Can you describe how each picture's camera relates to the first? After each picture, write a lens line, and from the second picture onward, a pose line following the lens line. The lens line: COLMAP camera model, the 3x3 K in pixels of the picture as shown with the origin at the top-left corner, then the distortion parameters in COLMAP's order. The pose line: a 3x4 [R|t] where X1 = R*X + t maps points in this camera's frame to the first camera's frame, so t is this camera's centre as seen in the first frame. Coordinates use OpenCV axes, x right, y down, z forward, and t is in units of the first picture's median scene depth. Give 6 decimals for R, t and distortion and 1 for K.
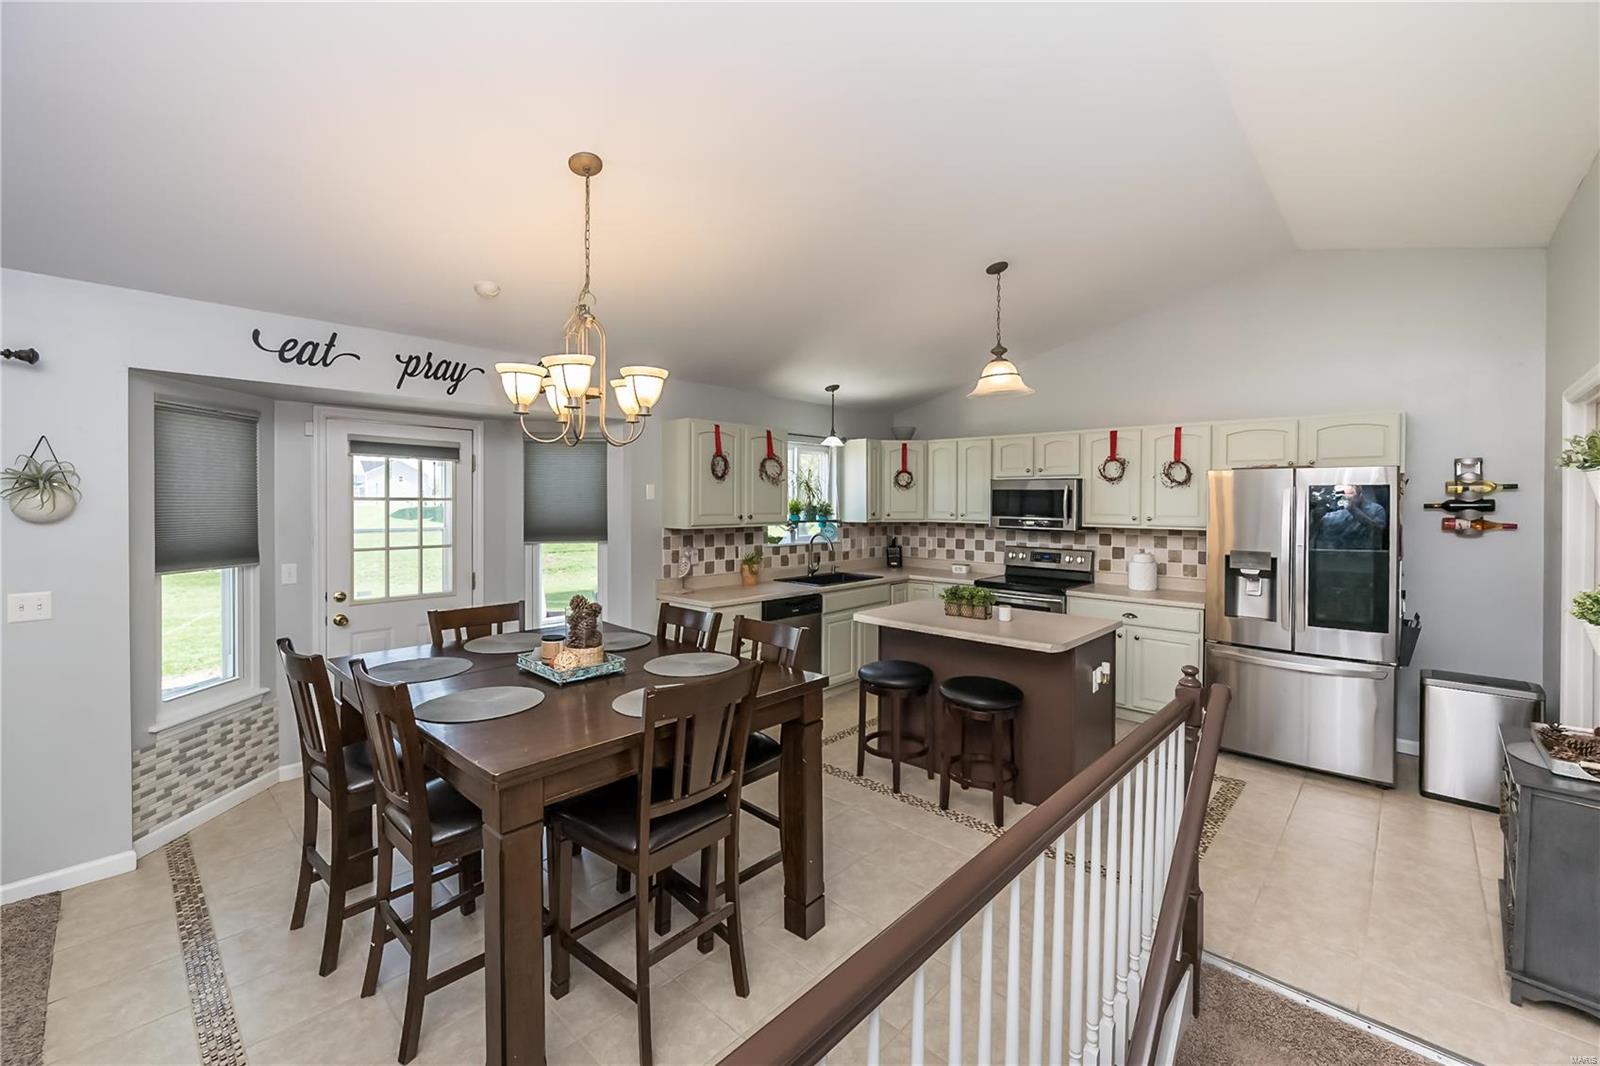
lens RADIAL K [[645.7, 0, 778.9], [0, 645.7, 514.8], [0, 0, 1]] dist [0.010289, -0.000225]
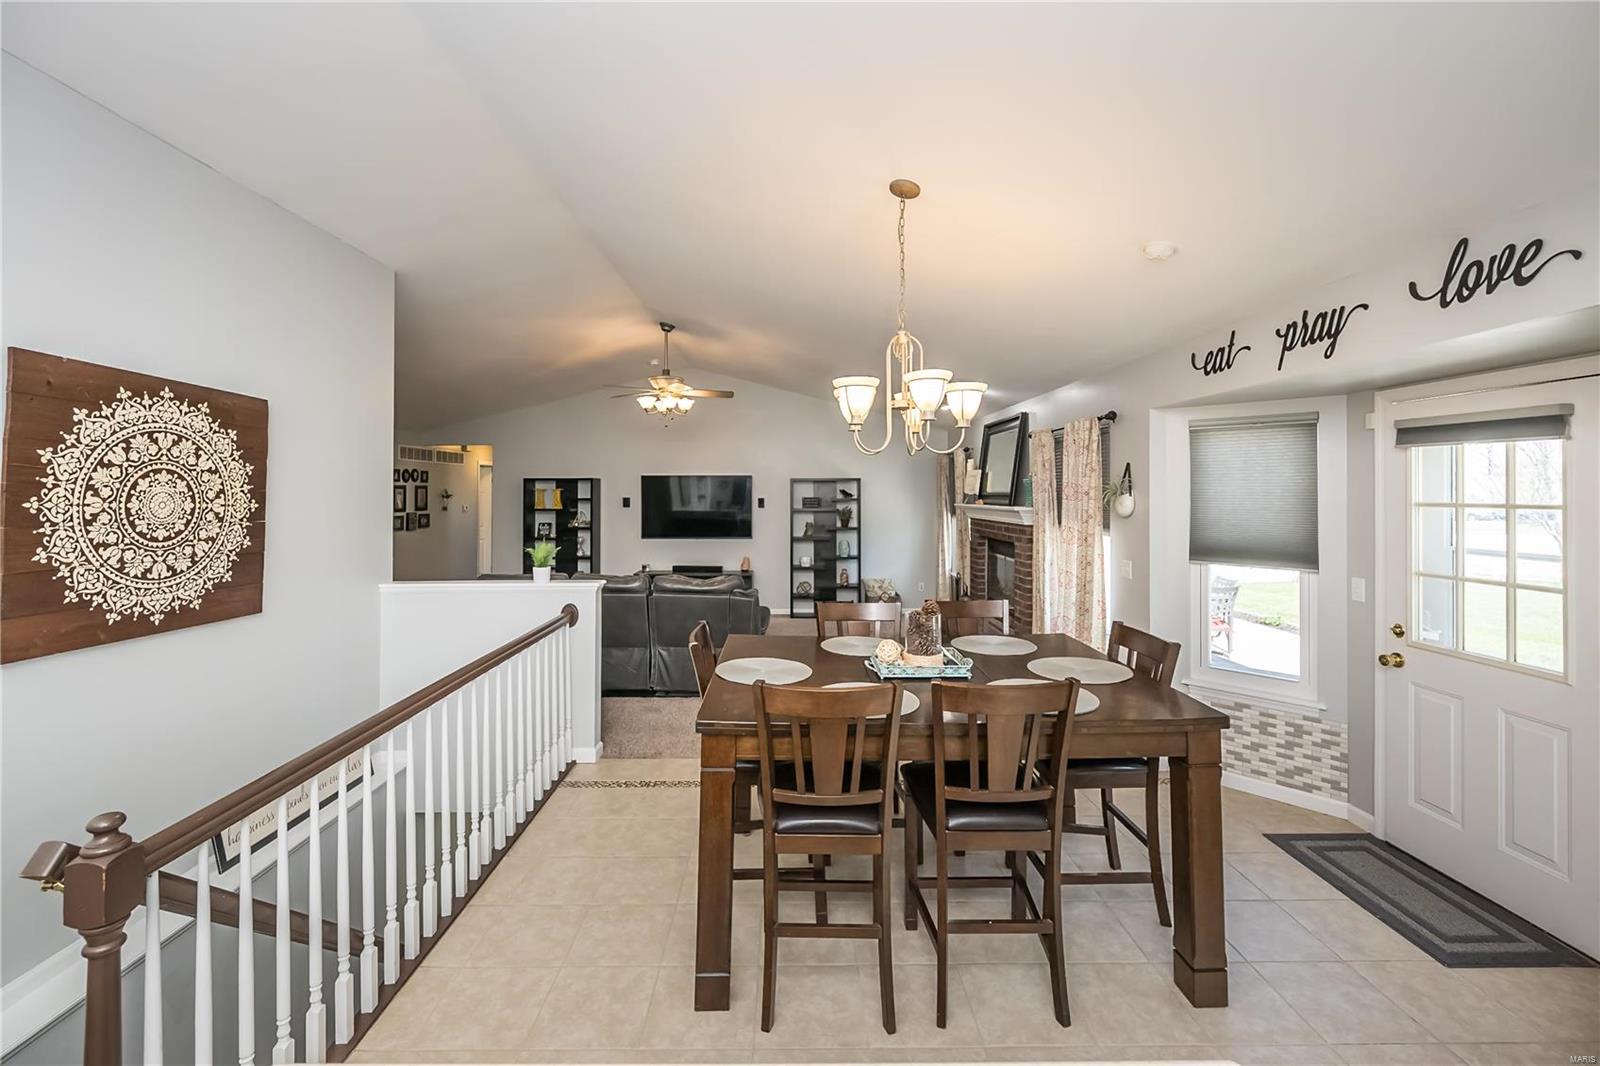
lens RADIAL K [[652.6, 0, 820.4], [0, 652.6, 484.7], [0, 0, 1]] dist [-0.003931, -0.000324]
pose [[-0.675127, -0.014631, -0.737557, 0.277480], [-0.020470, 0.999790, -0.001096, -0.027679], [0.737418, 0.014358, -0.675284, 0.789443]]
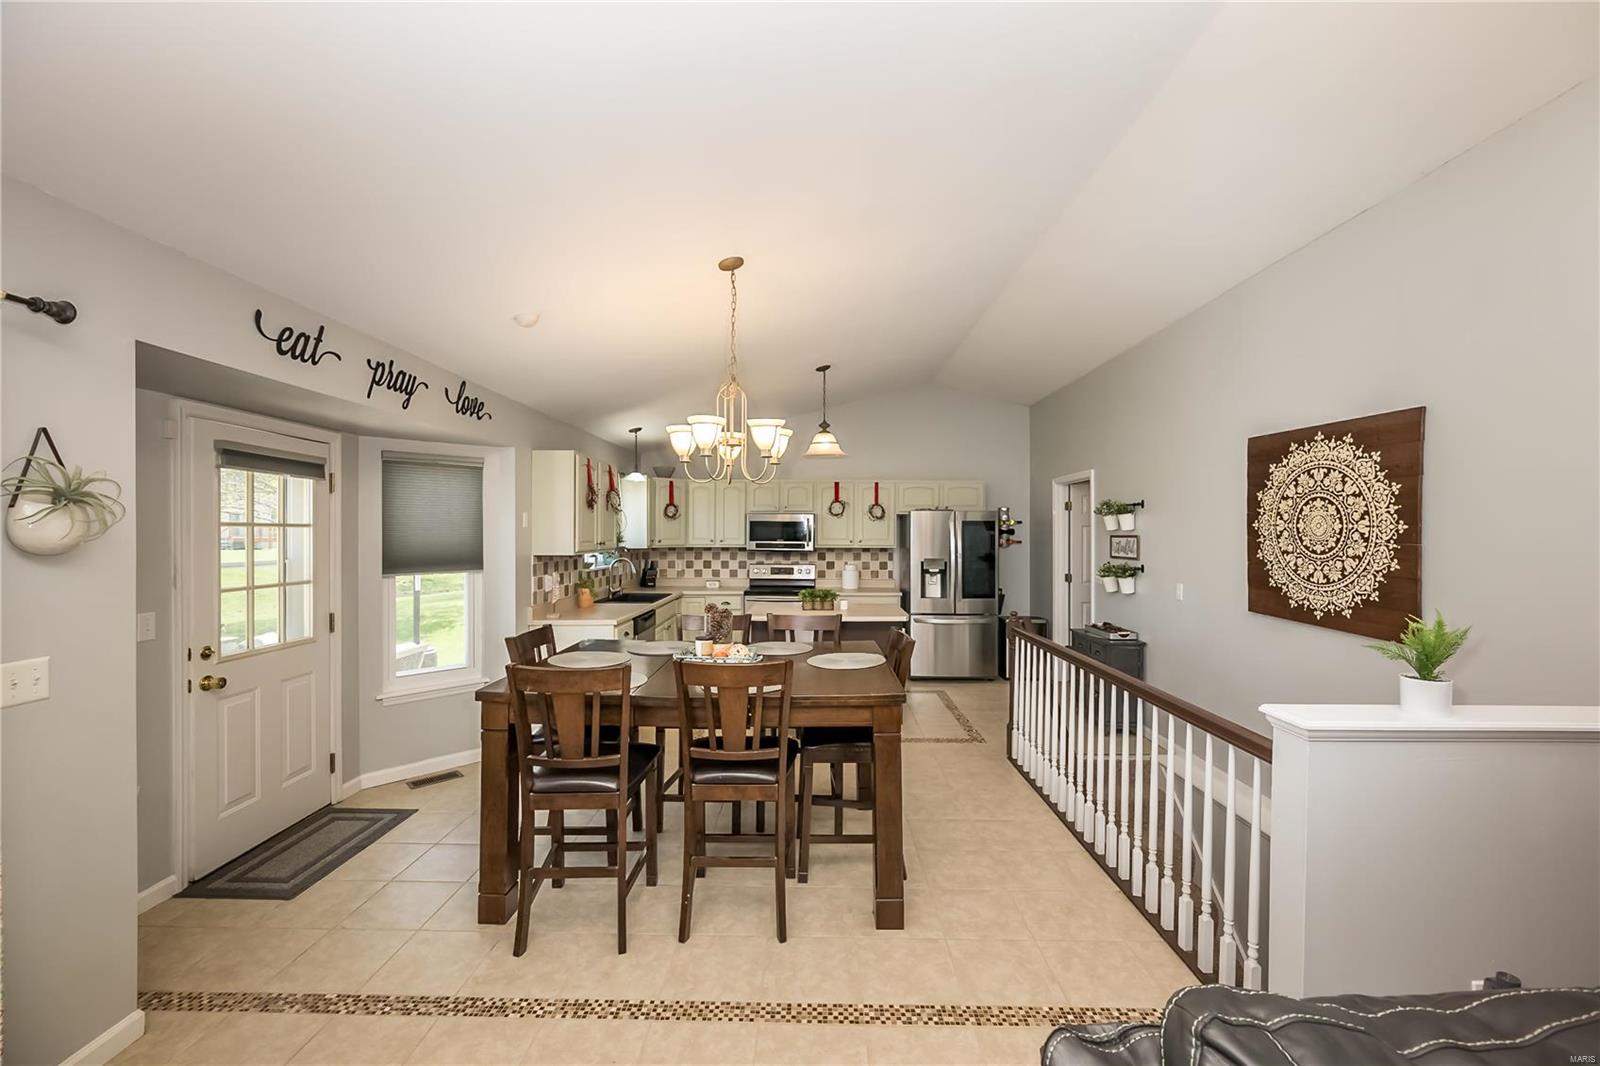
lens RADIAL K [[637.0, 0, 769.1], [0, 637.0, 534.5], [0, 0, 1]] dist [0.012259, 0.000139]
pose [[0.762417, -0.003167, 0.647078, -0.513483], [0.013754, 0.999841, -0.011312, 0.004282], [-0.646940, 0.017524, 0.762340, -0.001455]]
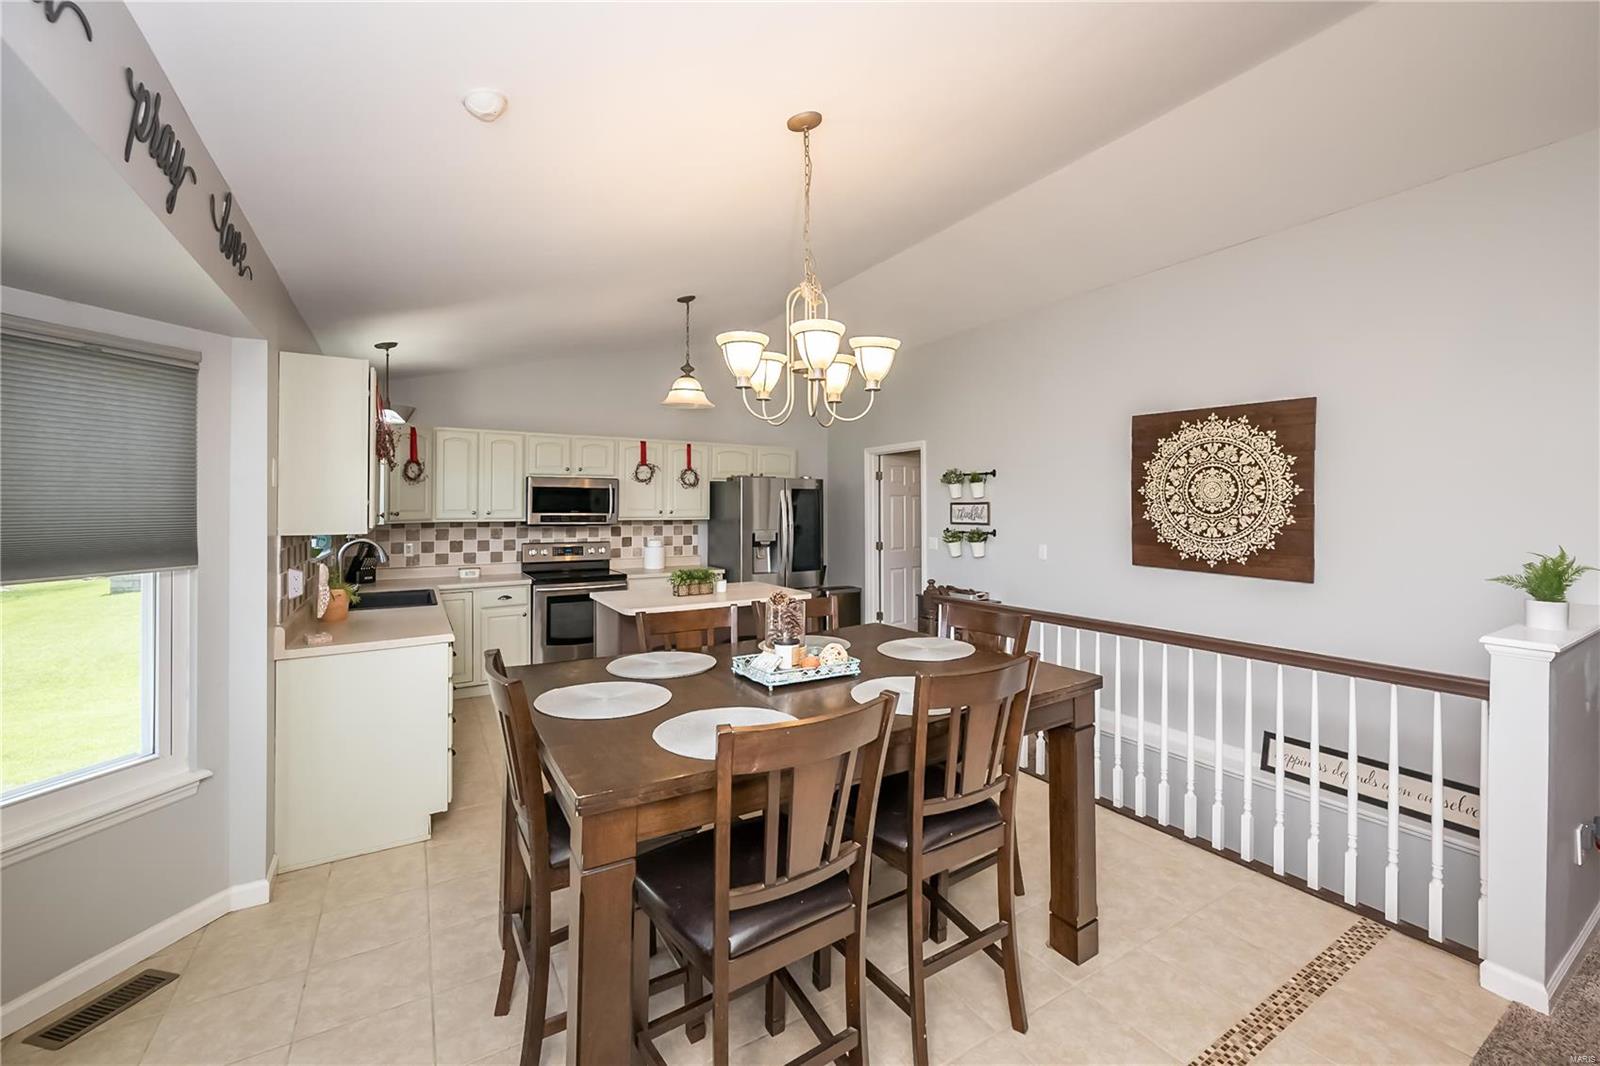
lens RADIAL K [[660.8, 0, 792.5], [0, 660.8, 507.8], [0, 0, 1]] dist [-0.001176, -0.000186]
pose [[0.275378, -0.003212, 0.961331, -0.584764], [0.023868, 0.999709, -0.003497, 0.007463], [-0.961040, 0.023908, 0.275375, 0.369285]]
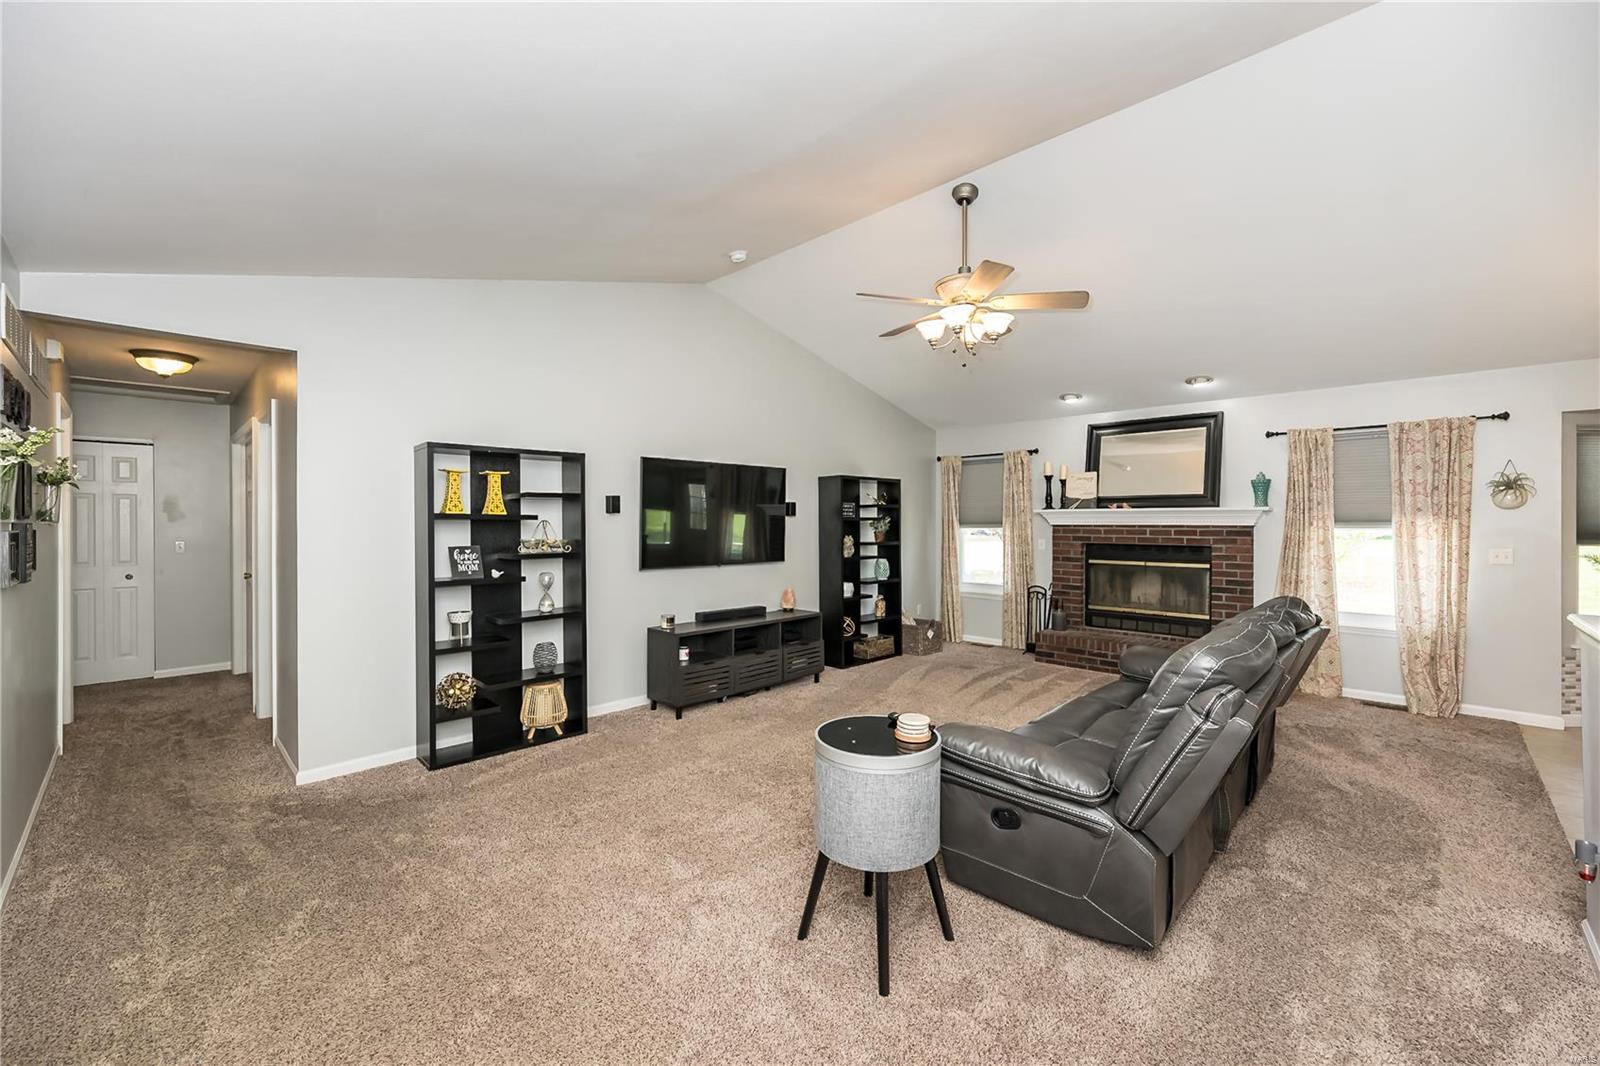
lens RADIAL K [[647.7, 0, 794.4], [0, 647.7, 528.2], [0, 0, 1]] dist [-0.001603, -0.000209]
pose [[-0.002238, 0.004162, -0.999989, 0.322661], [-0.026695, 0.999635, 0.004220, 0.055976], [0.999641, 0.026705, -0.002126, -0.477807]]
